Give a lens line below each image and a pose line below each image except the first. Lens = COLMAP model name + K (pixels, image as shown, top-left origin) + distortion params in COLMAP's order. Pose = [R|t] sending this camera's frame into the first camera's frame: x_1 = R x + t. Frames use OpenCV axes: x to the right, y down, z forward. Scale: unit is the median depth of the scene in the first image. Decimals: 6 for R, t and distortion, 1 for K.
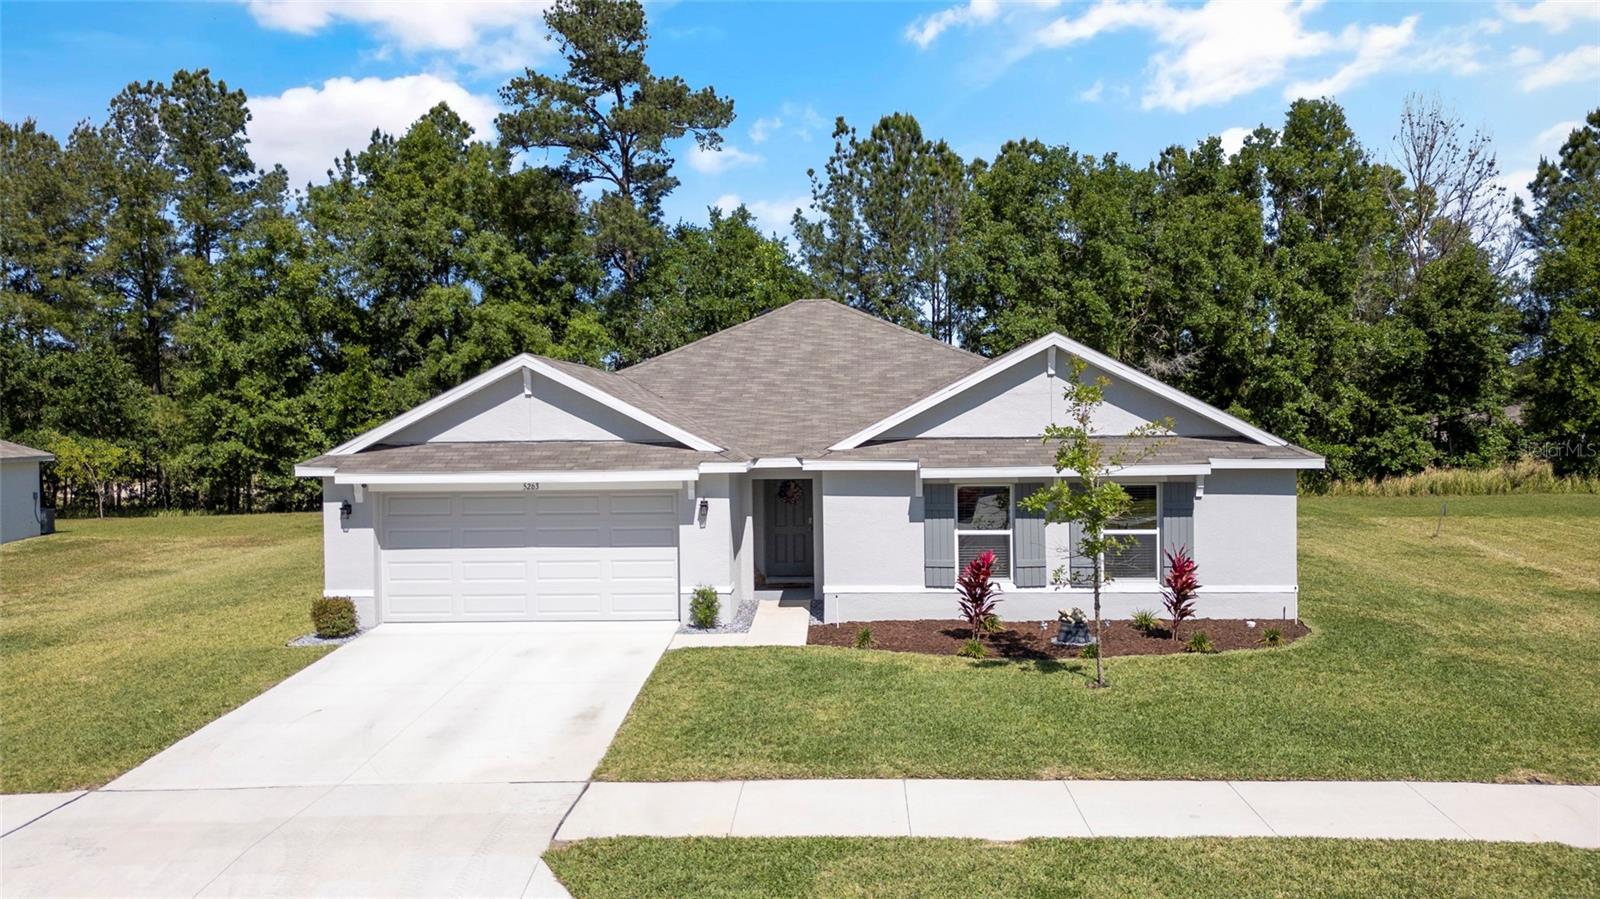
lens RADIAL K [[1124.3, 0, 790.1], [0, 1124.3, 444.4], [0, 0, 1]] dist [0.039620, -0.027094]
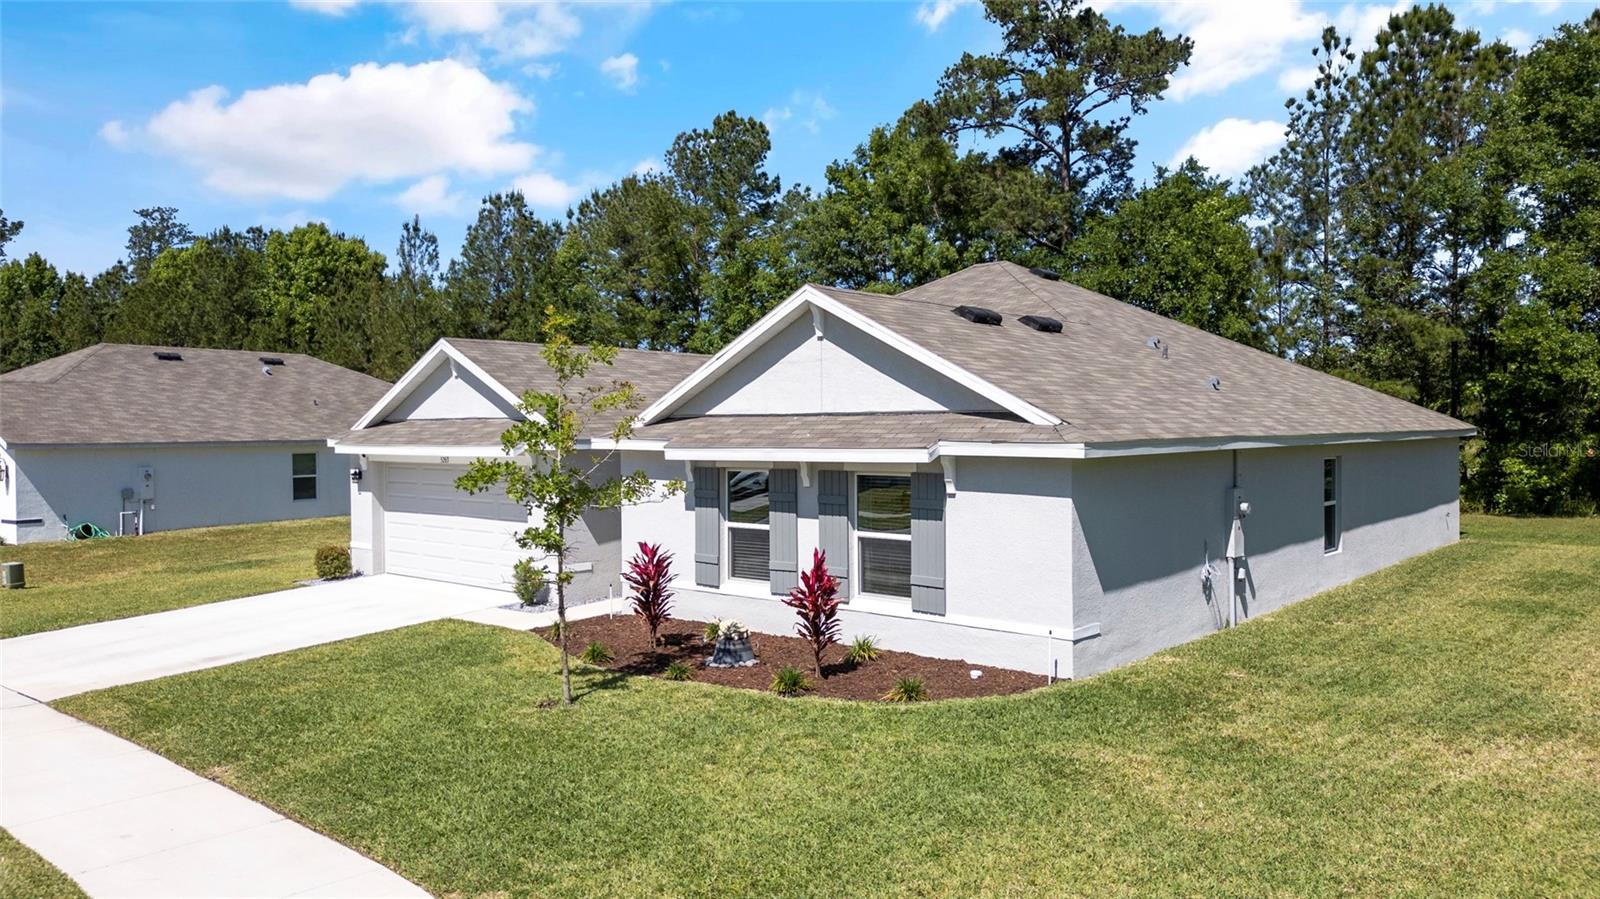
lens RADIAL K [[1124.3, 0, 802.1], [0, 1124.3, 437.9], [0, 0, 1]] dist [0.039620, -0.027094]
pose [[0.782797, 0.011638, -0.622169, 0.731235], [-0.005131, 0.999912, 0.012249, 0.001074], [0.622256, -0.006396, 0.782787, 0.358728]]
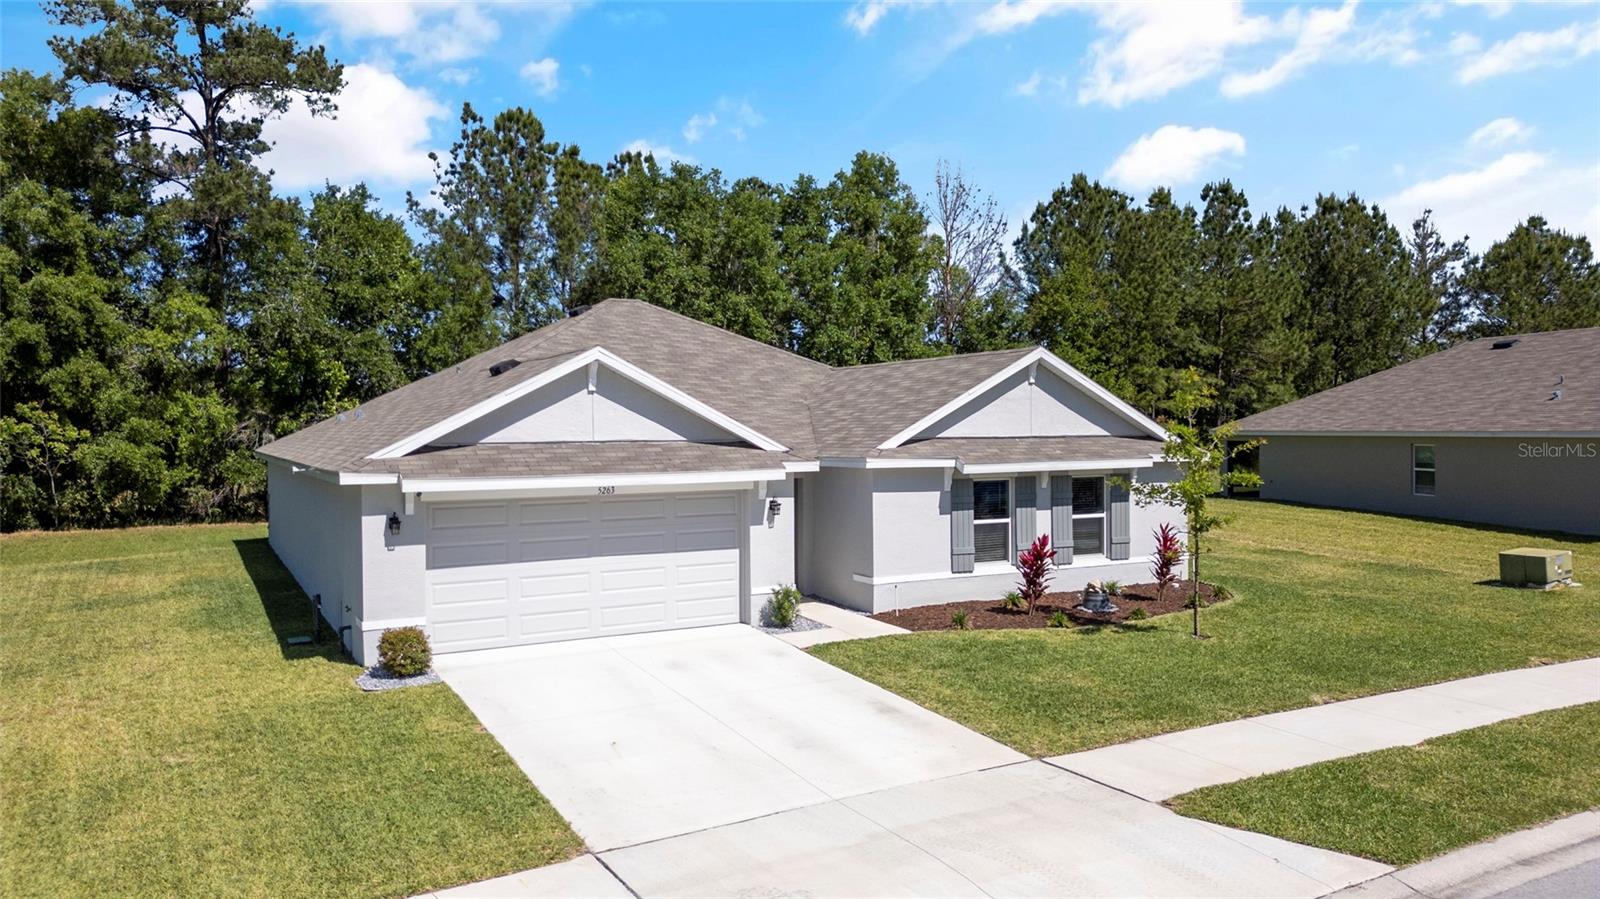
lens RADIAL K [[1124.3, 0, 800.1], [0, 1124.3, 452.5], [0, 0, 1]] dist [0.039620, -0.027094]
pose [[0.861625, -0.007733, 0.507487, -0.562762], [0.007459, 0.999969, 0.002575, 0.004966], [-0.507491, 0.001567, 0.861655, 0.126901]]
